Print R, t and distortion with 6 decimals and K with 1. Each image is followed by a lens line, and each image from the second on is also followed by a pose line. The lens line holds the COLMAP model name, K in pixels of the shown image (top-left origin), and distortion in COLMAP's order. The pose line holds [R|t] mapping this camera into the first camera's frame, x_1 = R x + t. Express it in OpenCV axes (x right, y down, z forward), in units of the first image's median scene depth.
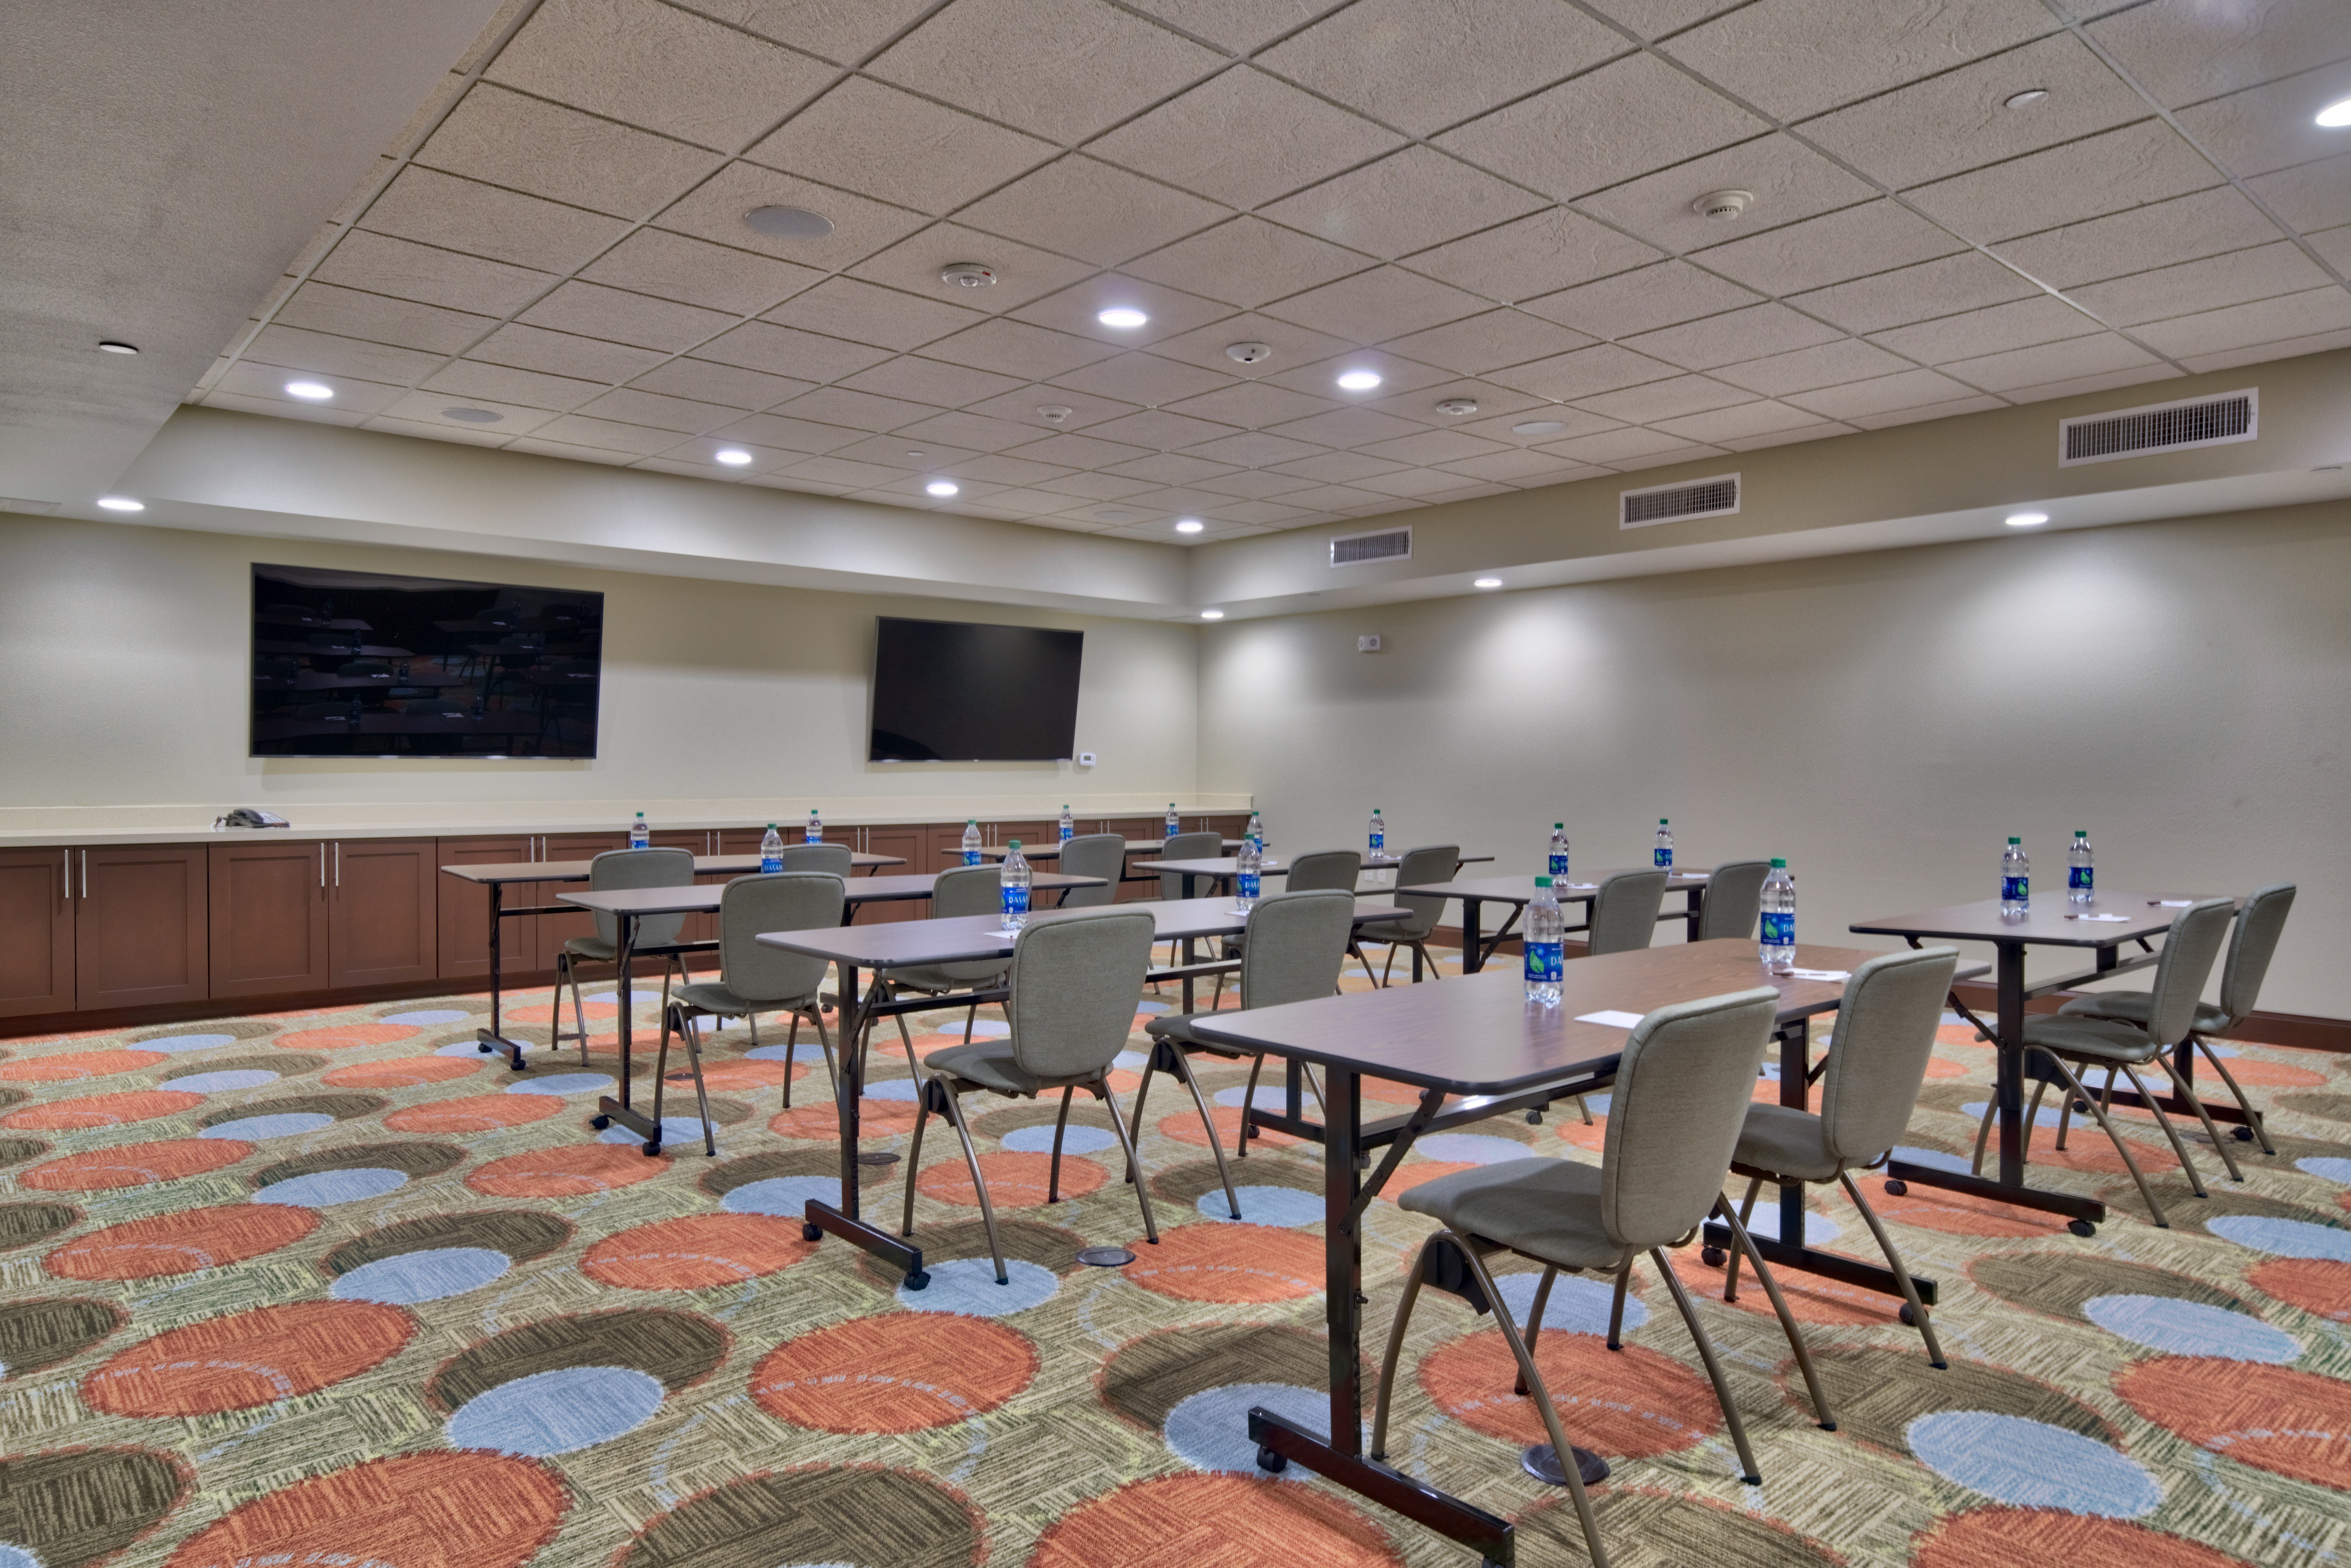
lens RADIAL K [[1468.8, 0, 1175.1], [0, 1468.8, 791.7], [0, 0, 1]] dist [0.044188, -0.001725]
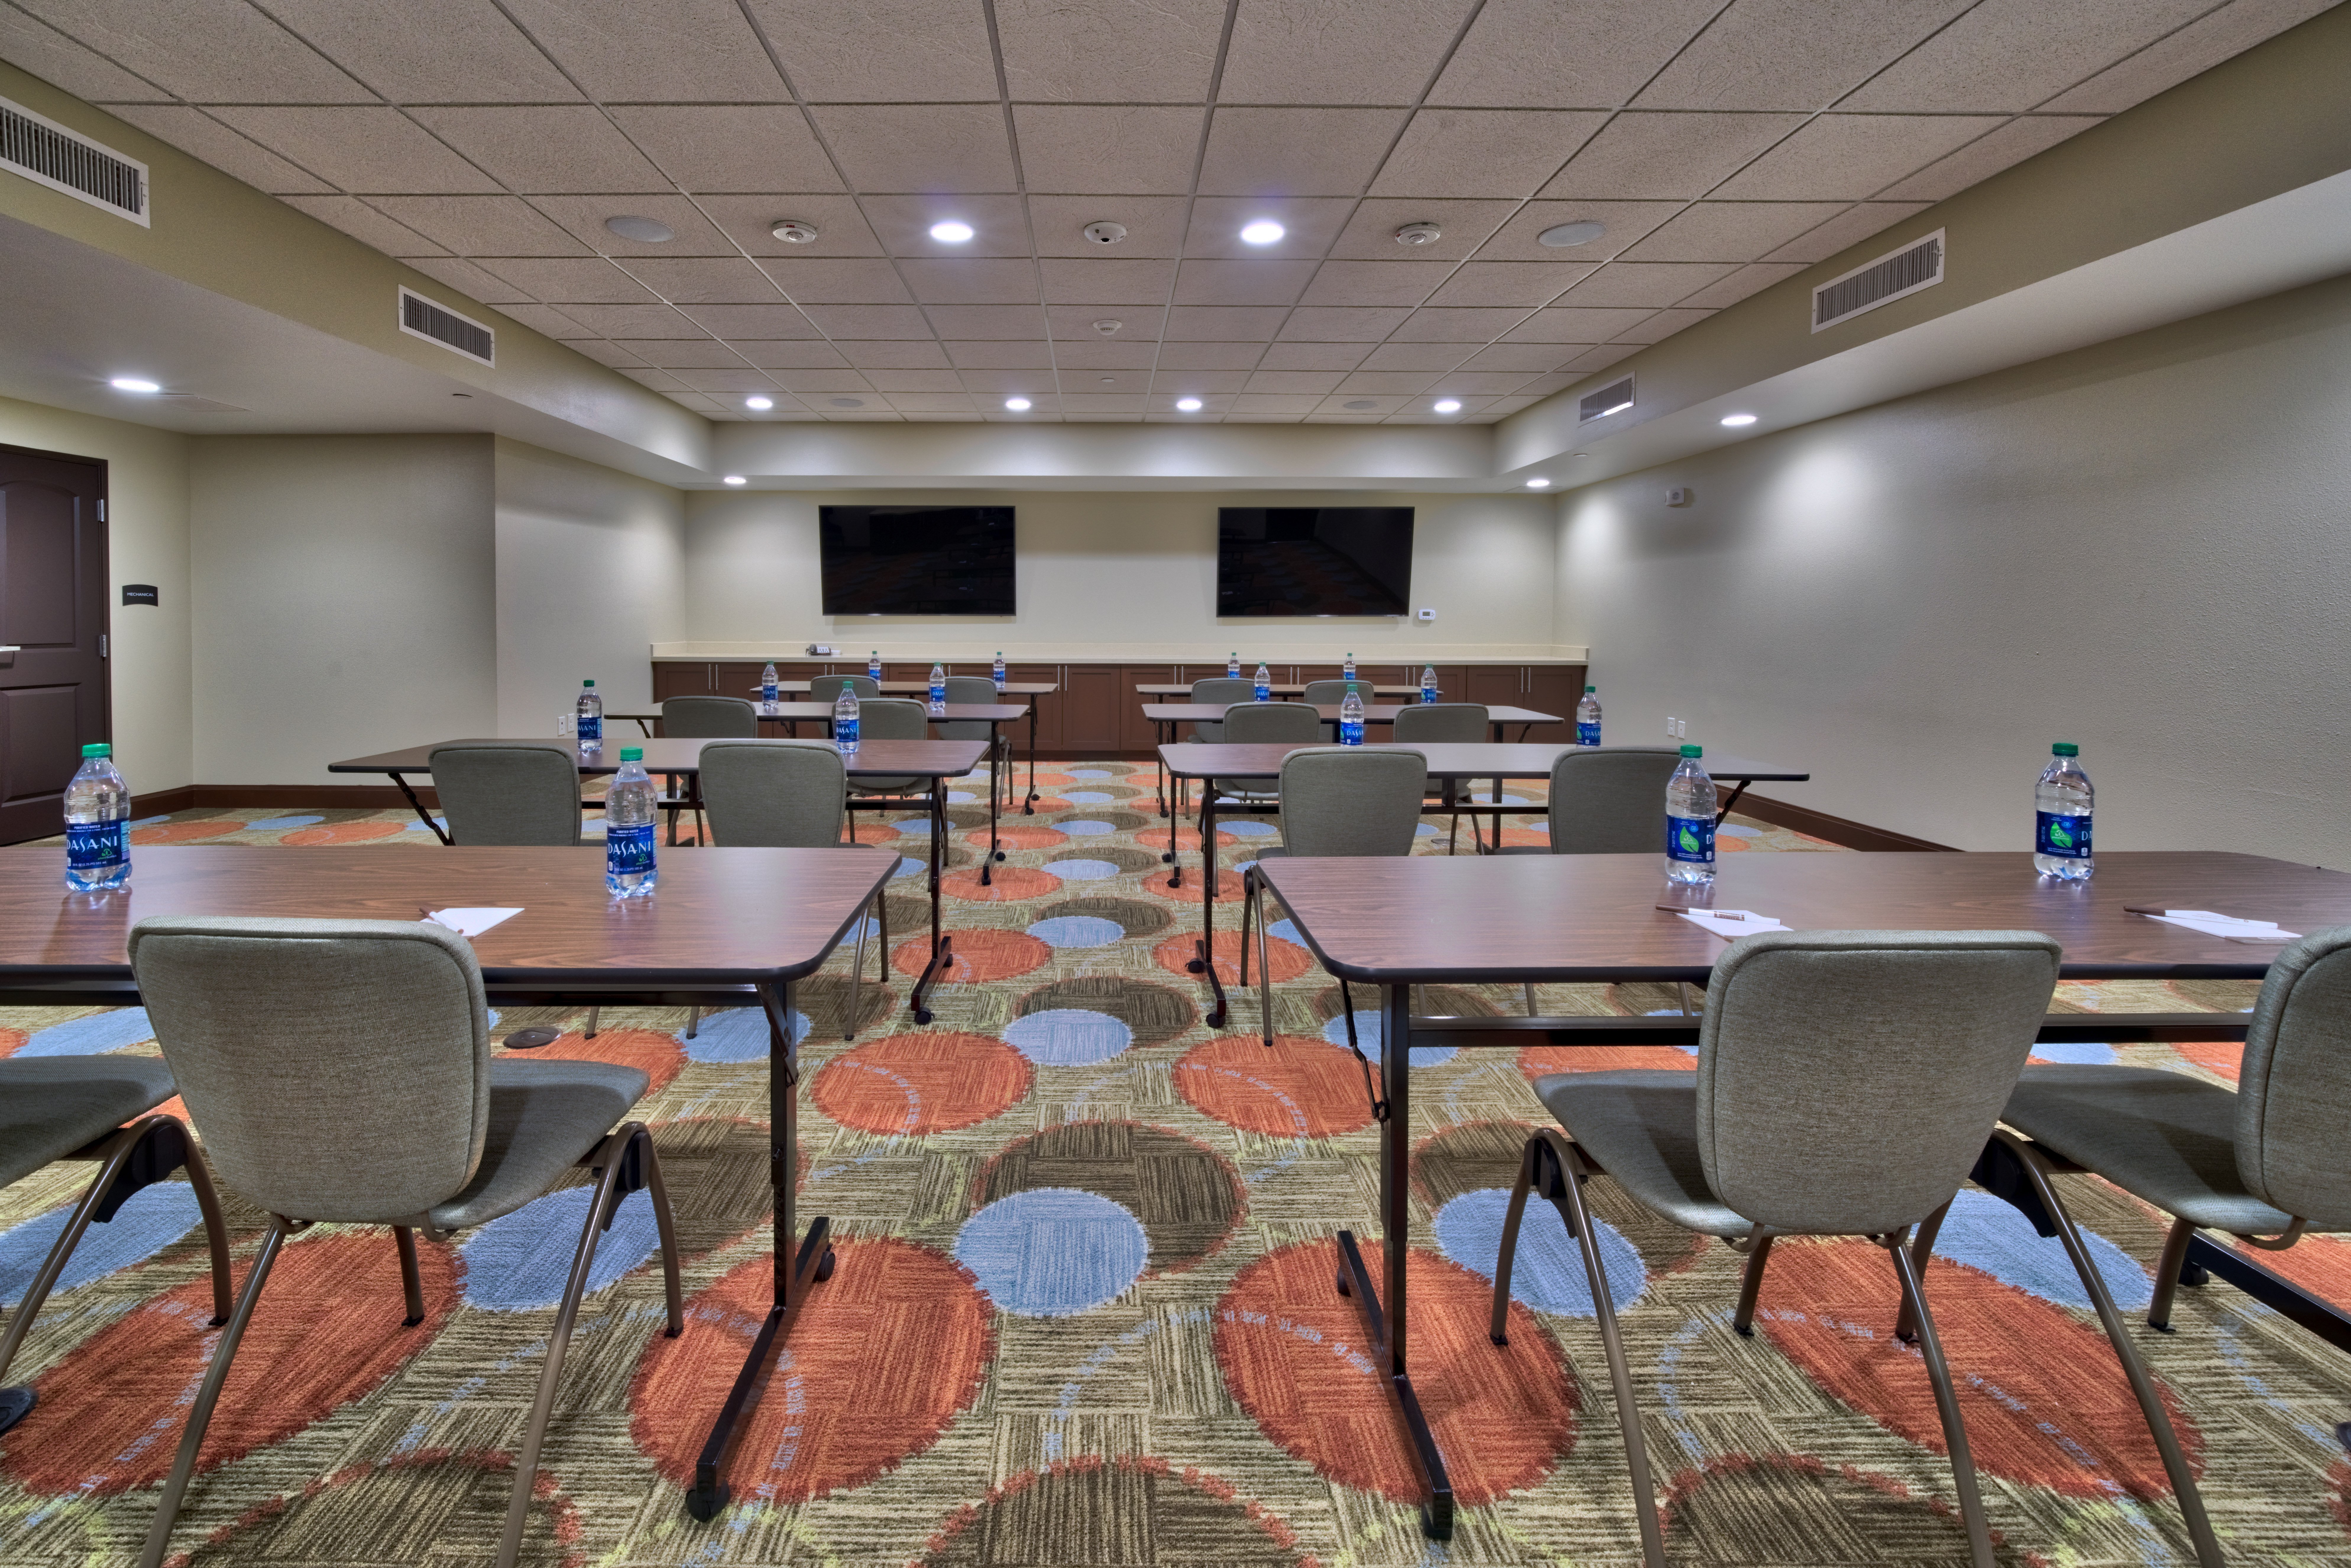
lens RADIAL K [[977.8, 0, 1181.0], [0, 977.8, 635.6], [0, 0, 1]] dist [0.001138, -0.000084]
pose [[0.744551, 0.010107, -0.667489, 0.346896], [-0.013500, 0.999909, 0.000082, -0.003627], [0.667429, 0.008950, 0.744619, 0.315089]]
